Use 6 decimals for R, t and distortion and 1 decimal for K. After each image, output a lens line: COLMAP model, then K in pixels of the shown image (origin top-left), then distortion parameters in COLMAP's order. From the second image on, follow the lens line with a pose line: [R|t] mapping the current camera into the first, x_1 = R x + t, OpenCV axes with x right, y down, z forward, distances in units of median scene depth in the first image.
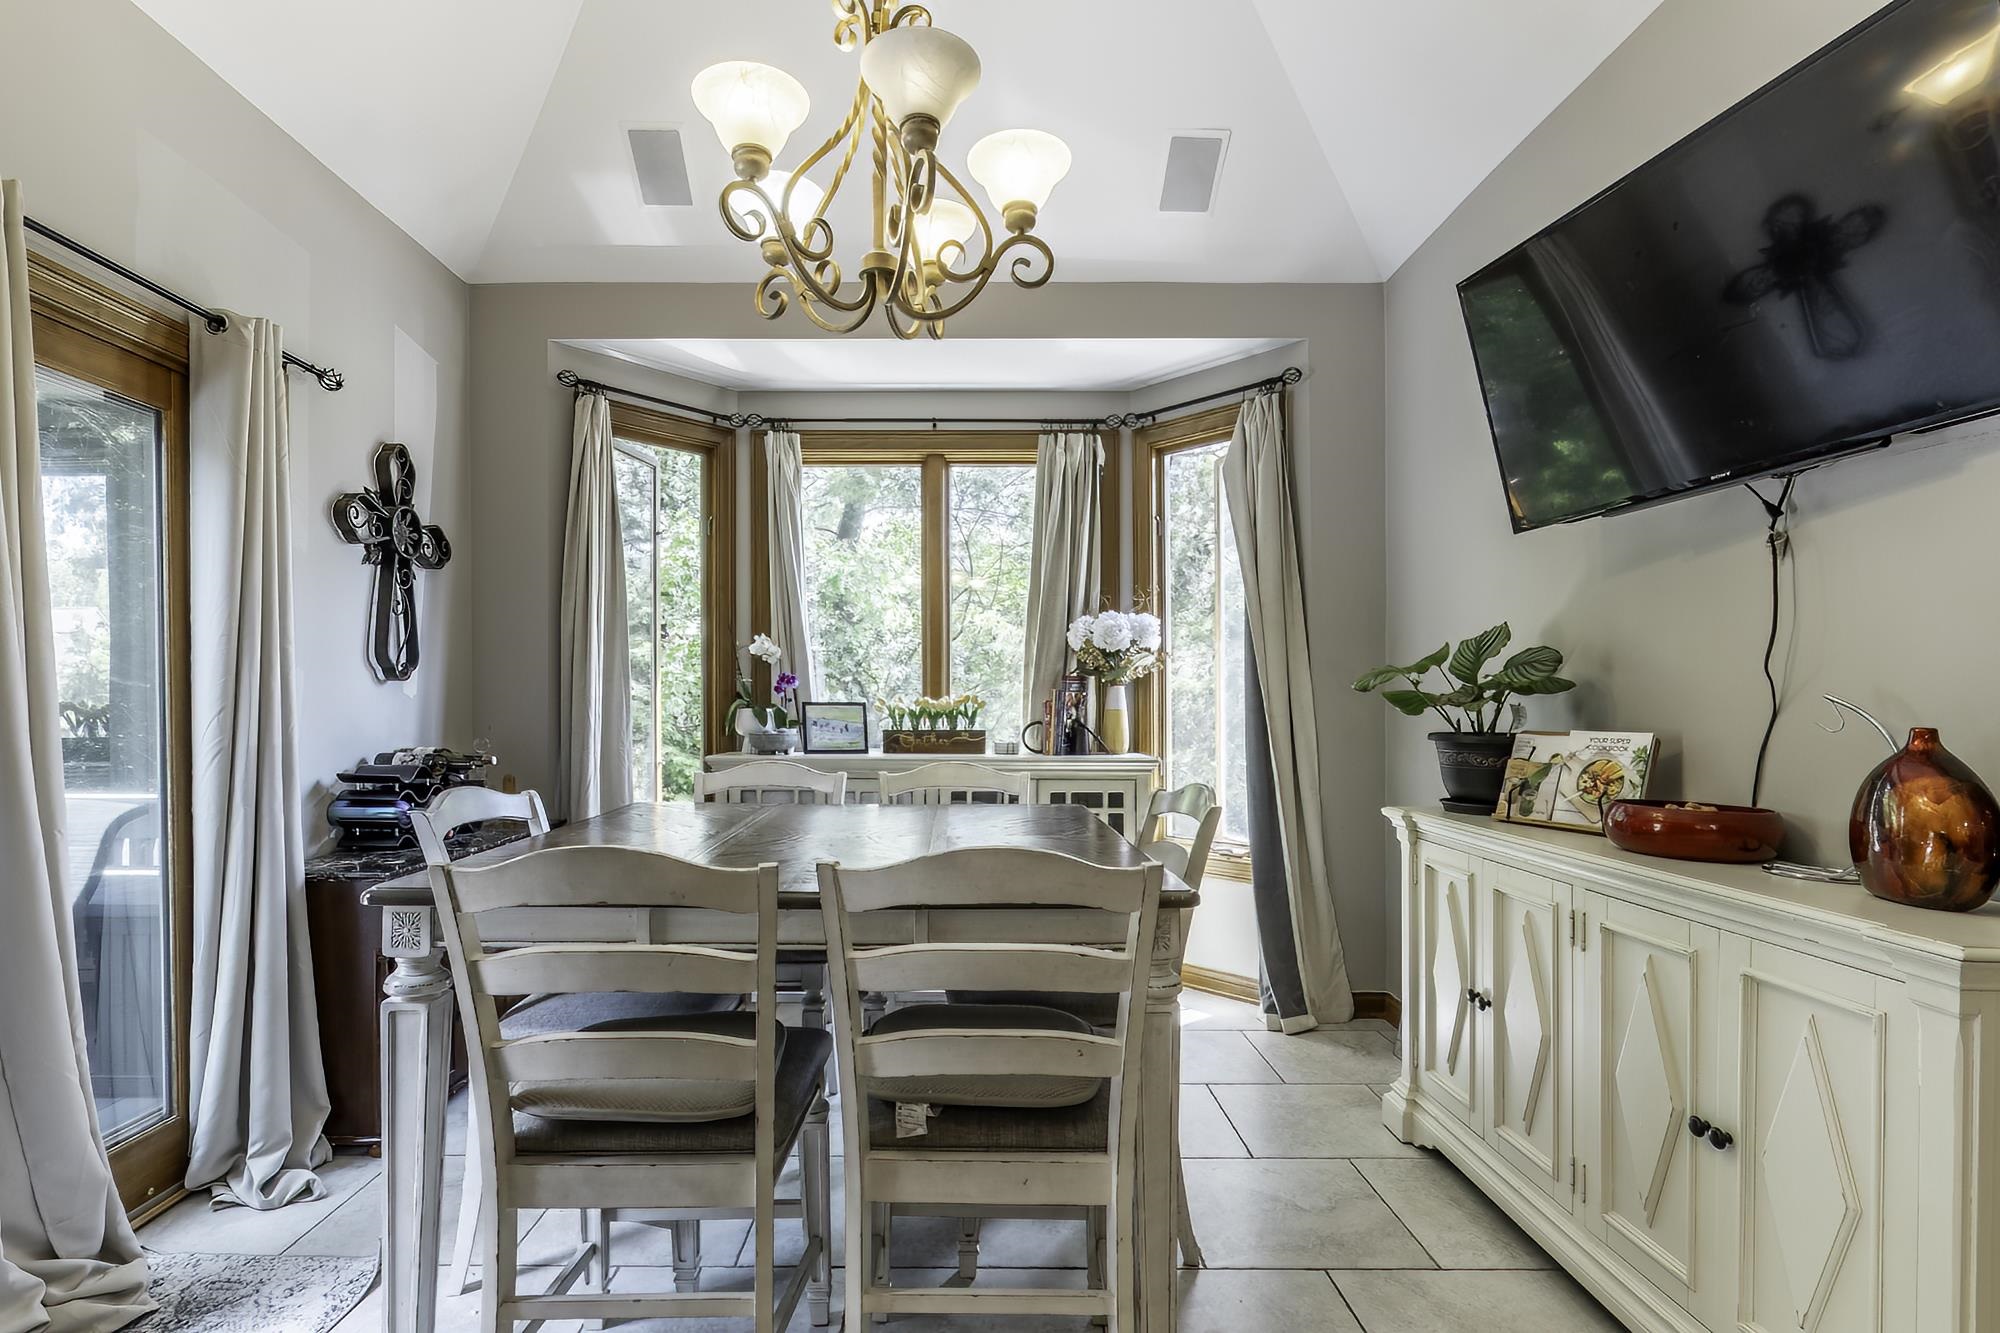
lens RADIAL K [[965.9, 0, 970.9], [0, 965.9, 702.5], [0, 0, 1]] dist [-0.002088, 0.001953]
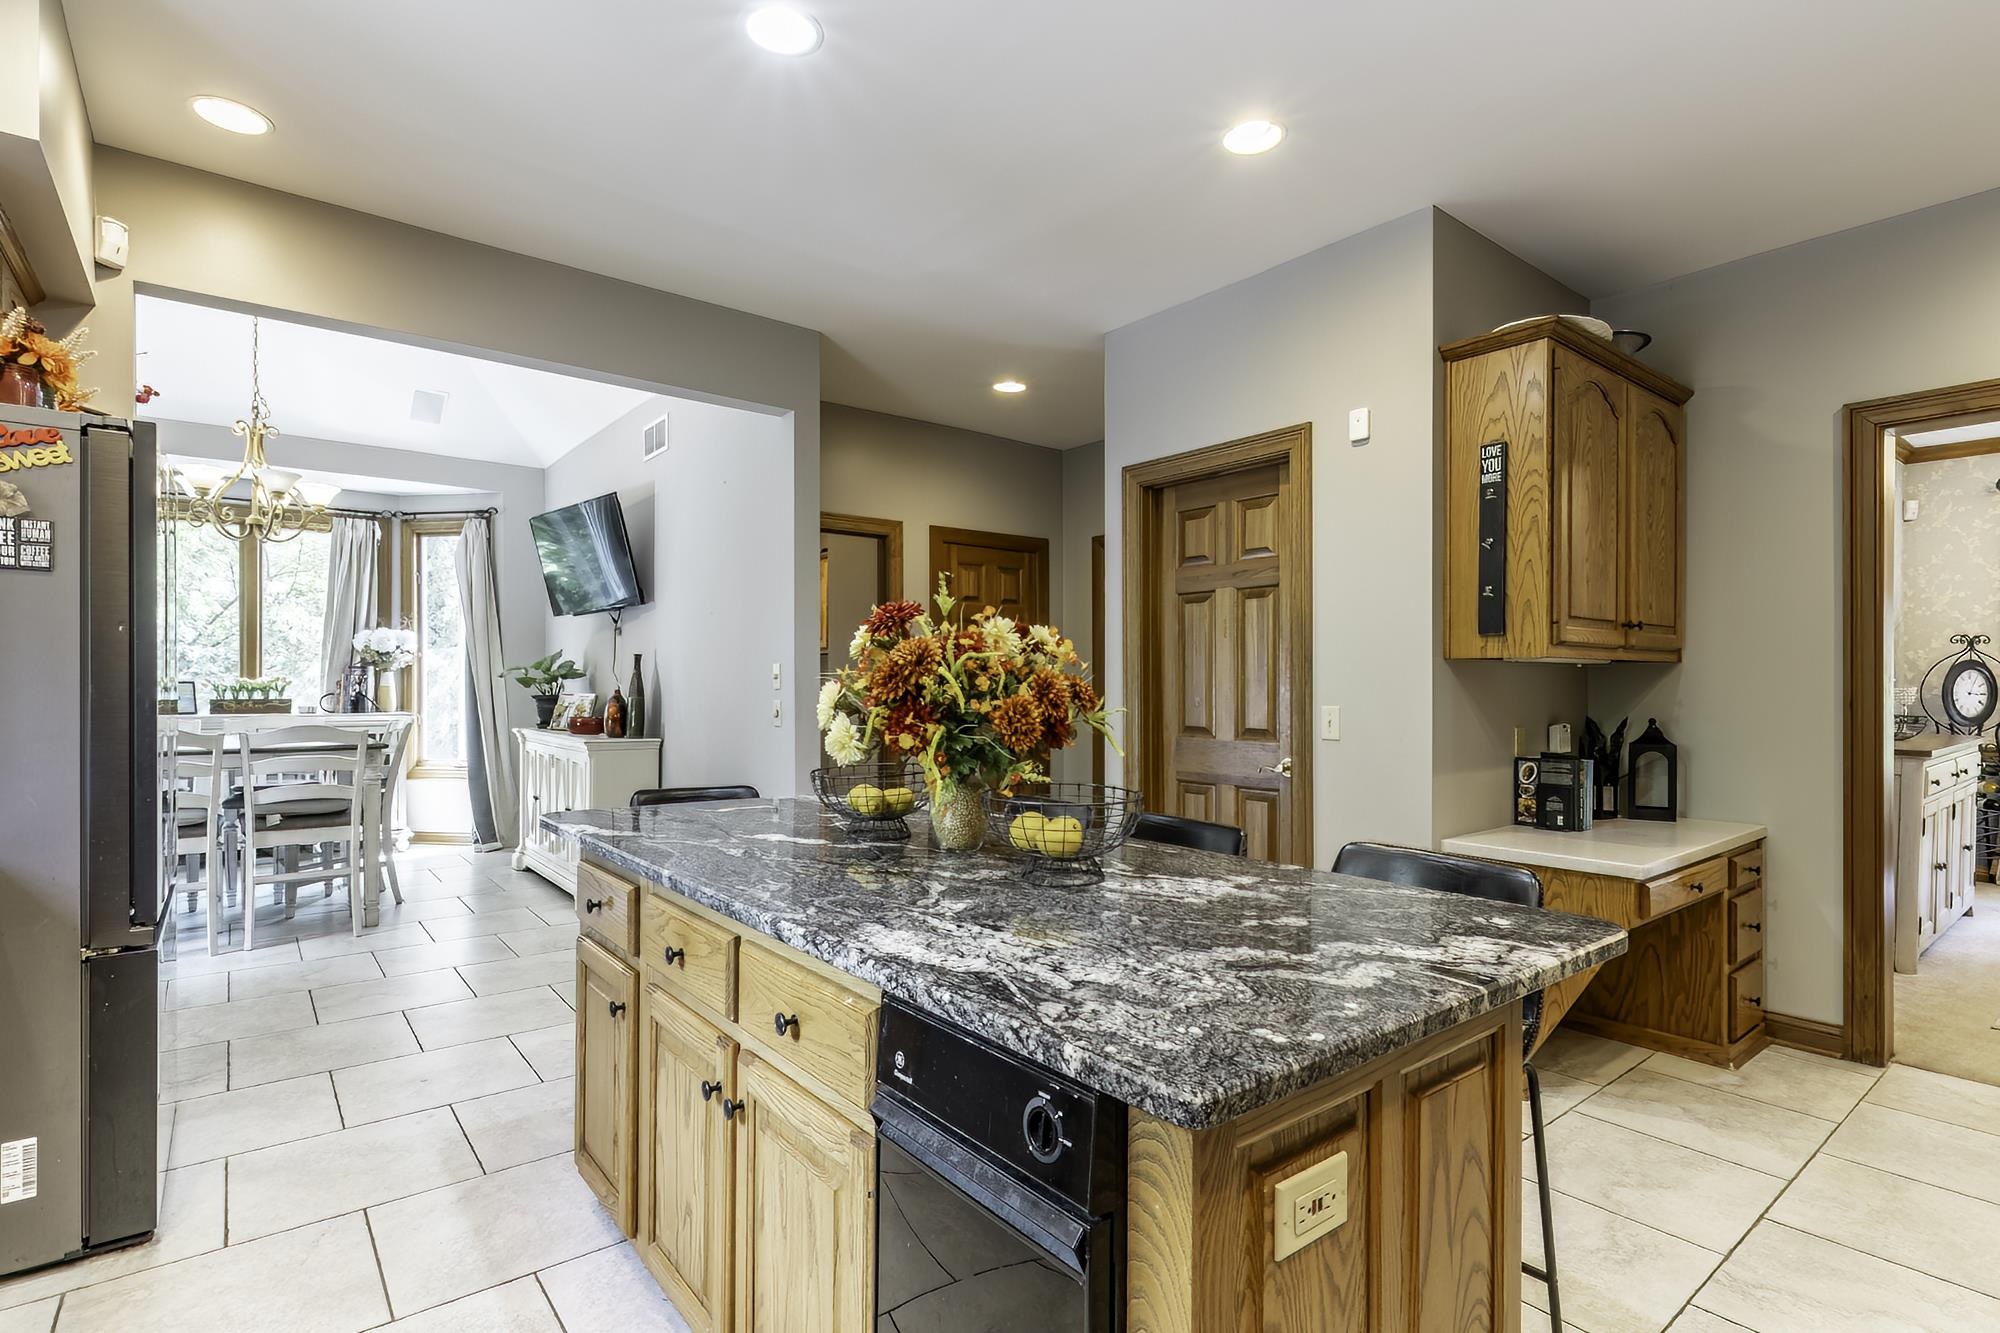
lens RADIAL K [[965.9, 0, 998.7], [0, 965.9, 681.4], [0, 0, 1]] dist [-0.002088, 0.001953]
pose [[0.787328, 0.003499, 0.616524, -0.049300], [-0.002645, 0.999994, -0.002297, 0.000244], [-0.616529, 0.000178, 0.787333, -0.993124]]
